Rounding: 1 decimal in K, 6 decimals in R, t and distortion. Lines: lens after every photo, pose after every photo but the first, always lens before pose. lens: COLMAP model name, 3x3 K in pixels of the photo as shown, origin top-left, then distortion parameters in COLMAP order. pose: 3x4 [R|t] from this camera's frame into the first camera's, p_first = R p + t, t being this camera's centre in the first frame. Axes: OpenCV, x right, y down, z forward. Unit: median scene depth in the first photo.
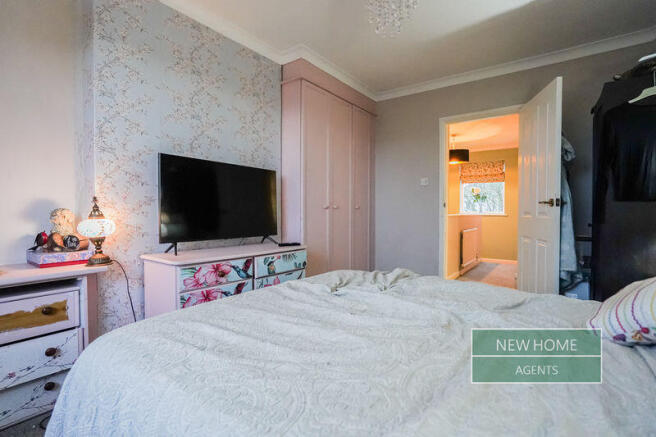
lens RADIAL K [[313.1, 0, 328.7], [0, 313.1, 220.0], [0, 0, 1]] dist [0.000397, 0.001544]
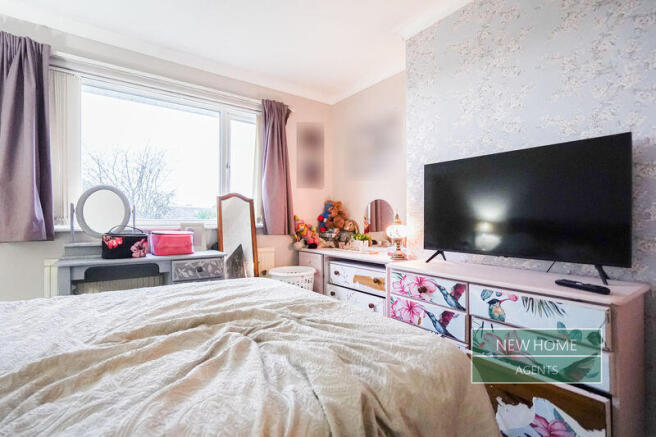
lens RADIAL K [[313.1, 0, 326.0], [0, 313.1, 221.5], [0, 0, 1]] dist [0.000397, 0.001544]
pose [[-0.327706, 0.006158, -0.944760, 0.546444], [-0.006663, 0.999939, 0.008829, -0.024789], [0.944756, 0.009188, -0.327645, 0.964945]]
